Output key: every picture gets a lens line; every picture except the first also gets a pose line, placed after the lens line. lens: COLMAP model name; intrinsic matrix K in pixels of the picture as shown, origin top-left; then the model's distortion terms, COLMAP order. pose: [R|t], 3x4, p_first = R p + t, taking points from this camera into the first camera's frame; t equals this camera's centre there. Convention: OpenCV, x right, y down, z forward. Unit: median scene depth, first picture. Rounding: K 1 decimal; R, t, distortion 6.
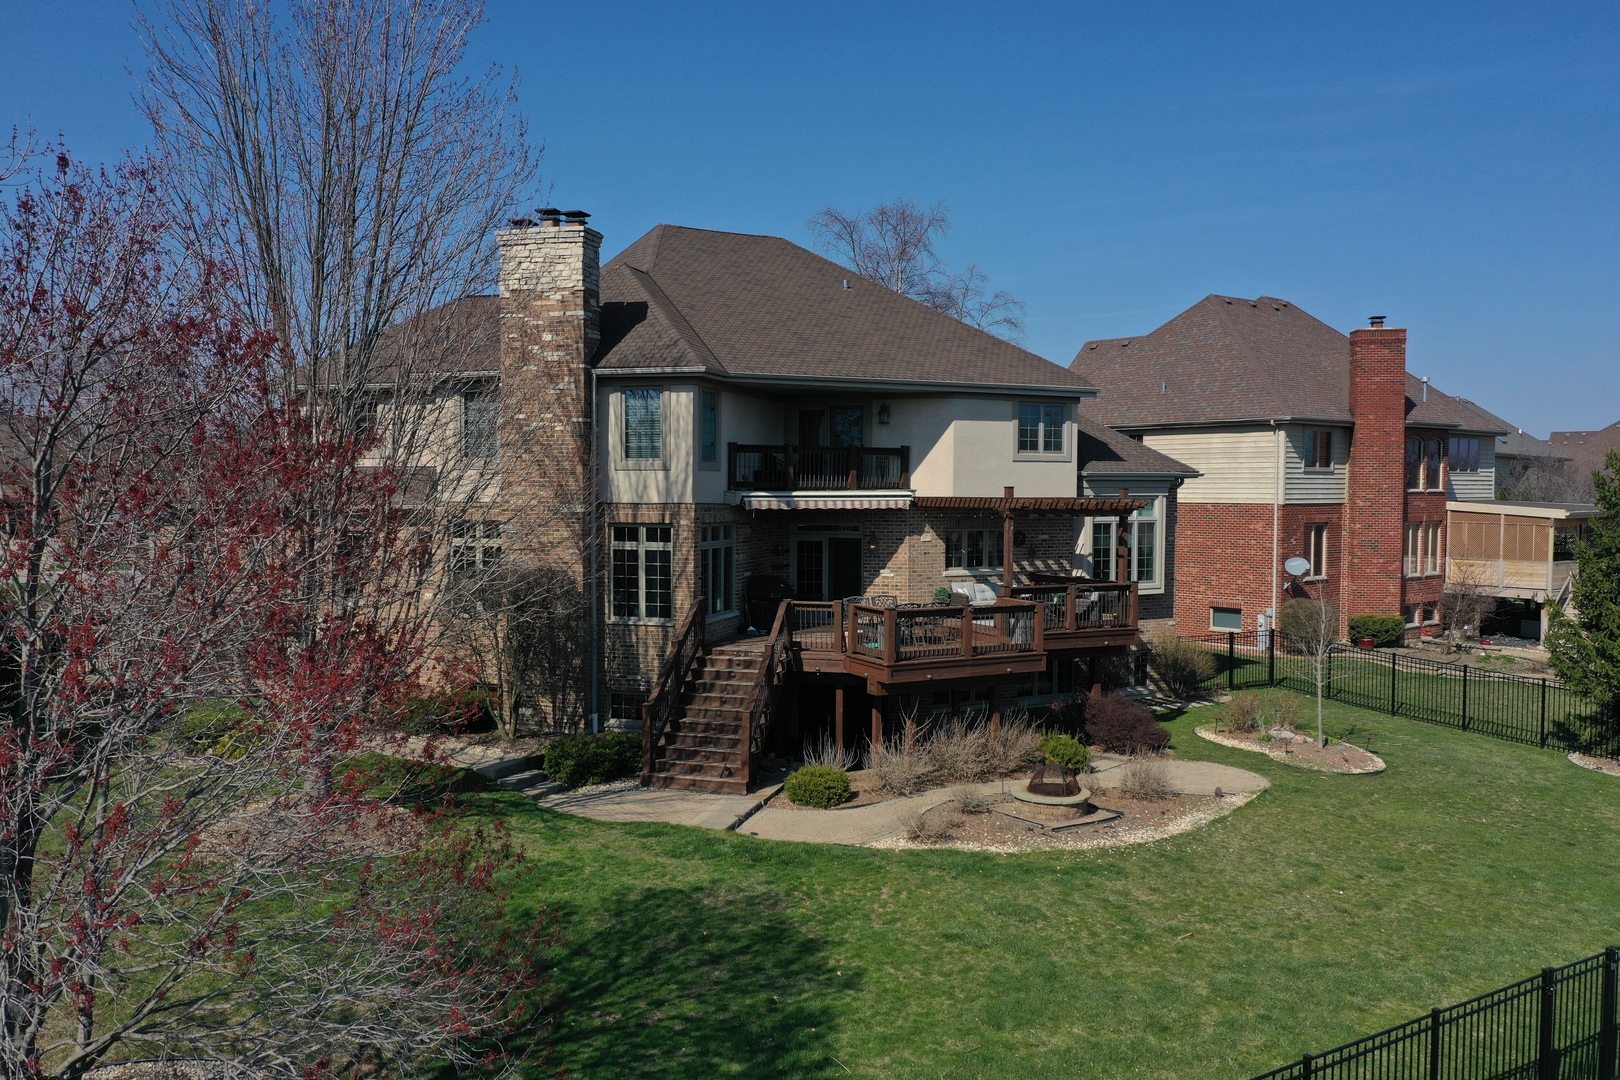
lens RADIAL K [[1329.5, 0, 810.0], [0, 1329.5, 540.0], [0, 0, 1]] dist [-0.004612, 0.000128]
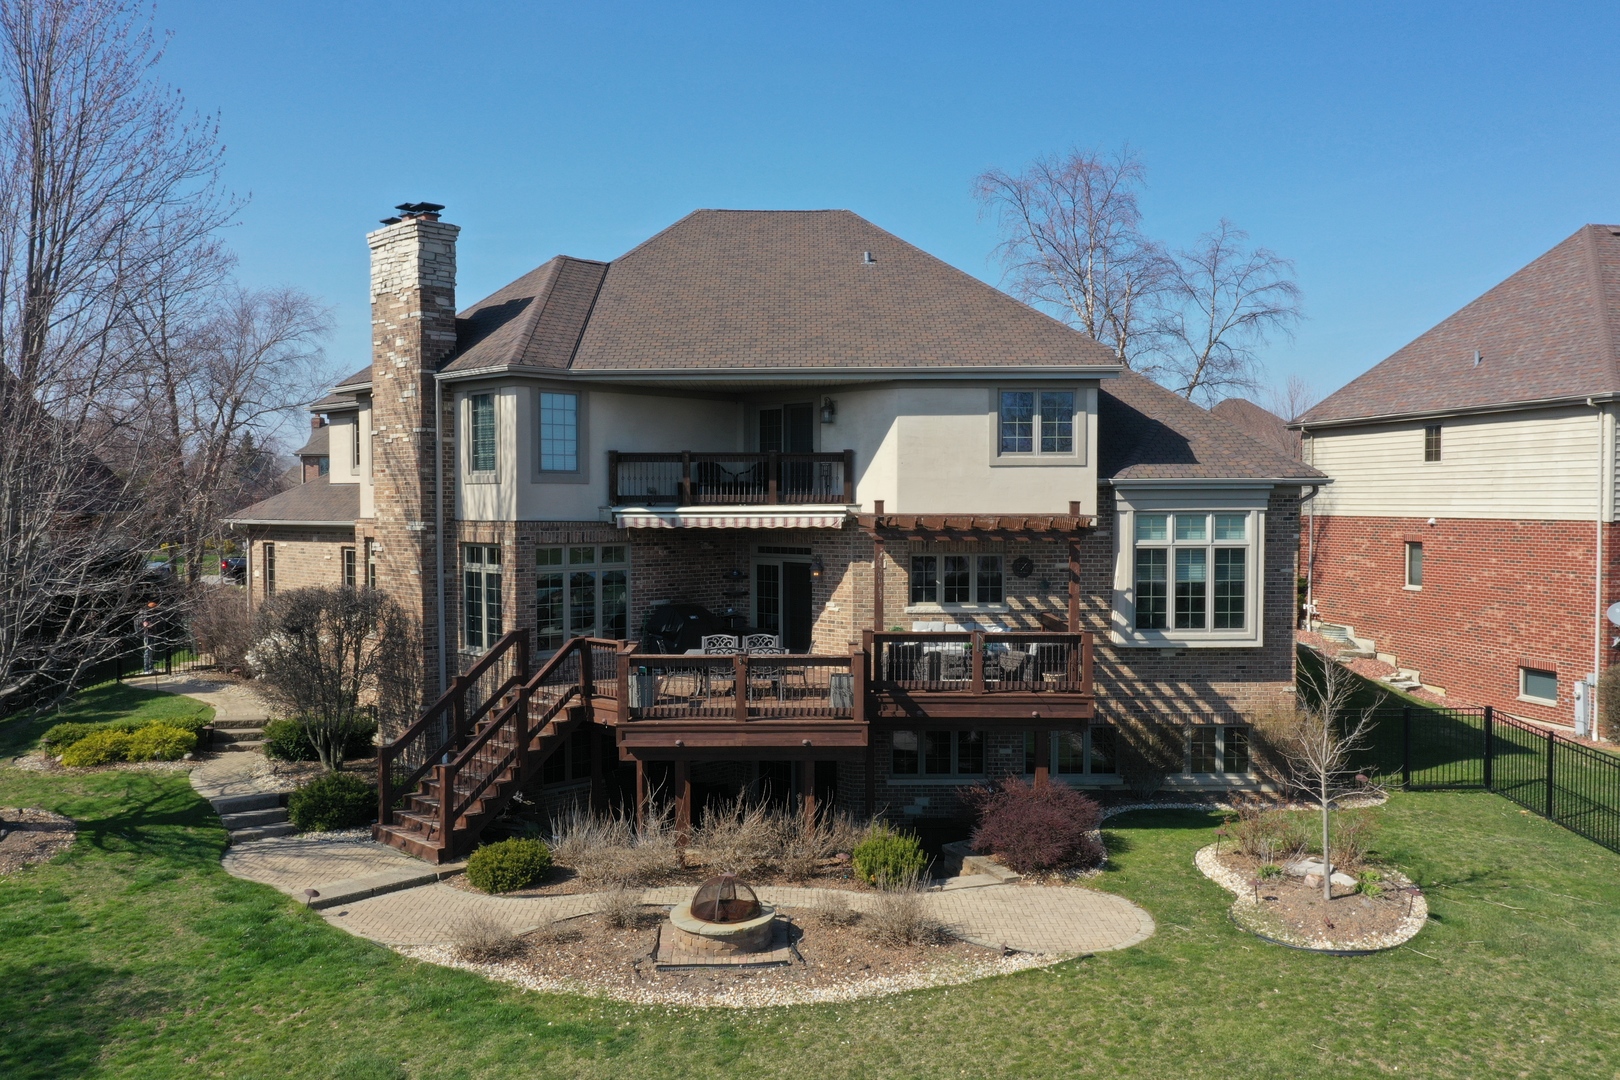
lens RADIAL K [[1329.5, 0, 810.0], [0, 1329.5, 540.0], [0, 0, 1]] dist [-0.004612, 0.000128]
pose [[0.875717, 0.010922, -0.482701, 0.446586], [-0.014044, 0.999897, -0.002855, -0.013570], [0.482620, 0.009279, 0.875781, 0.286259]]
